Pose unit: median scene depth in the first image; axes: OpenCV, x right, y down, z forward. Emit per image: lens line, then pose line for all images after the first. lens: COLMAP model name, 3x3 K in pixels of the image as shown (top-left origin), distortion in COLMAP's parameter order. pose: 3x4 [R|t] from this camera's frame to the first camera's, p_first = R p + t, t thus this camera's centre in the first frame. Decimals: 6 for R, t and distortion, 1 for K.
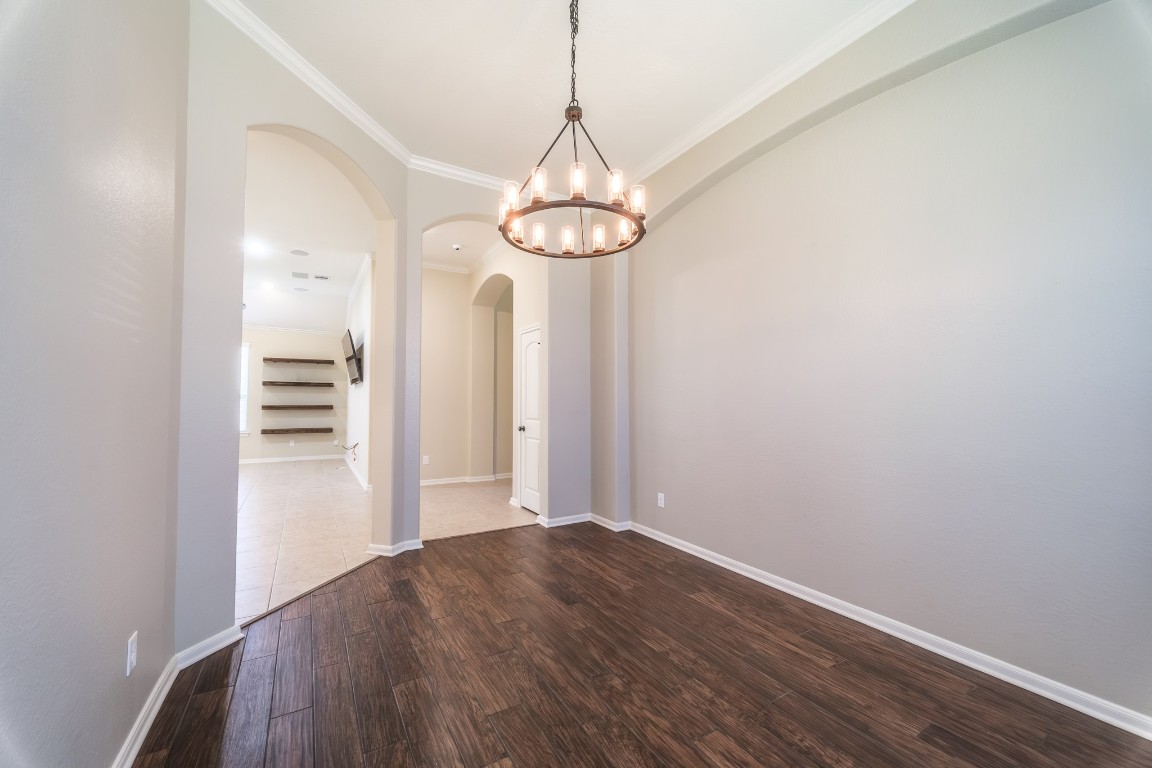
lens RADIAL K [[450.9, 0, 567.9], [0, 450.9, 385.8], [0, 0, 1]] dist [0.002653, -0.000194]
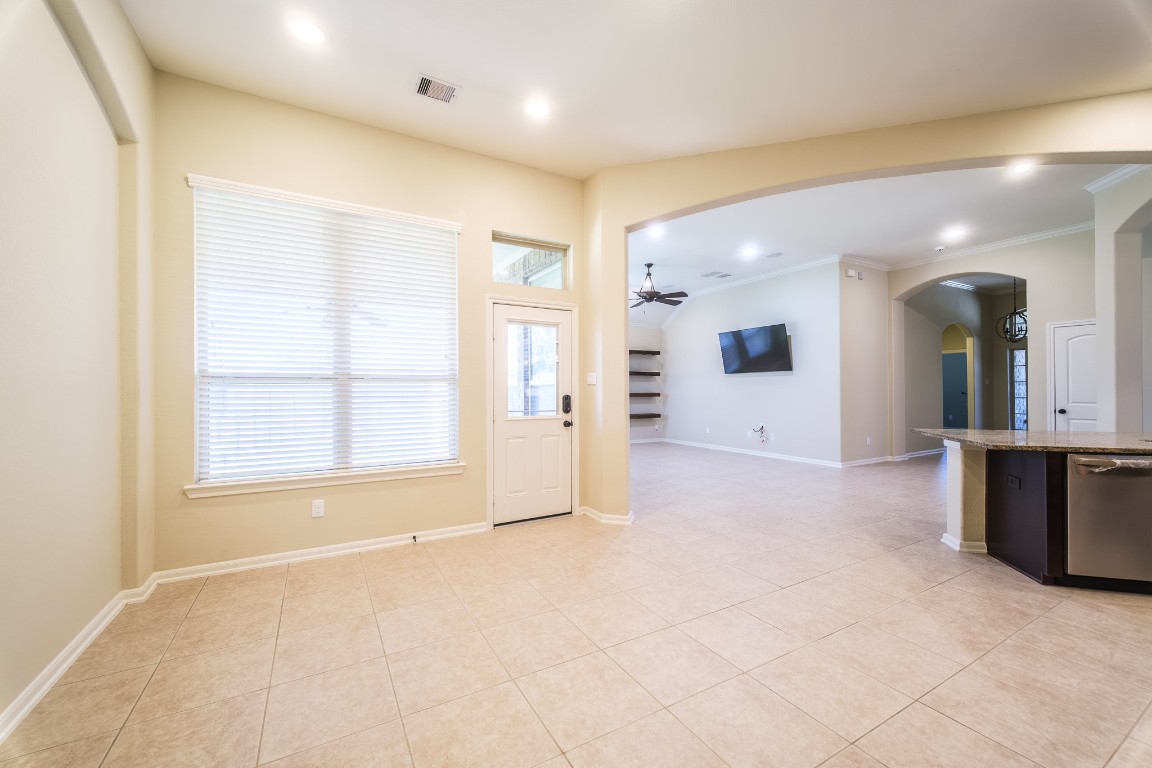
lens RADIAL K [[450.9, 0, 562.5], [0, 450.9, 387.7], [0, 0, 1]] dist [0.000835, -0.000217]
pose [[0.999673, -0.007006, -0.024588, -1.592935], [0.007773, 0.999482, 0.031229, -0.011119], [0.024356, -0.031409, 0.999210, -0.189333]]
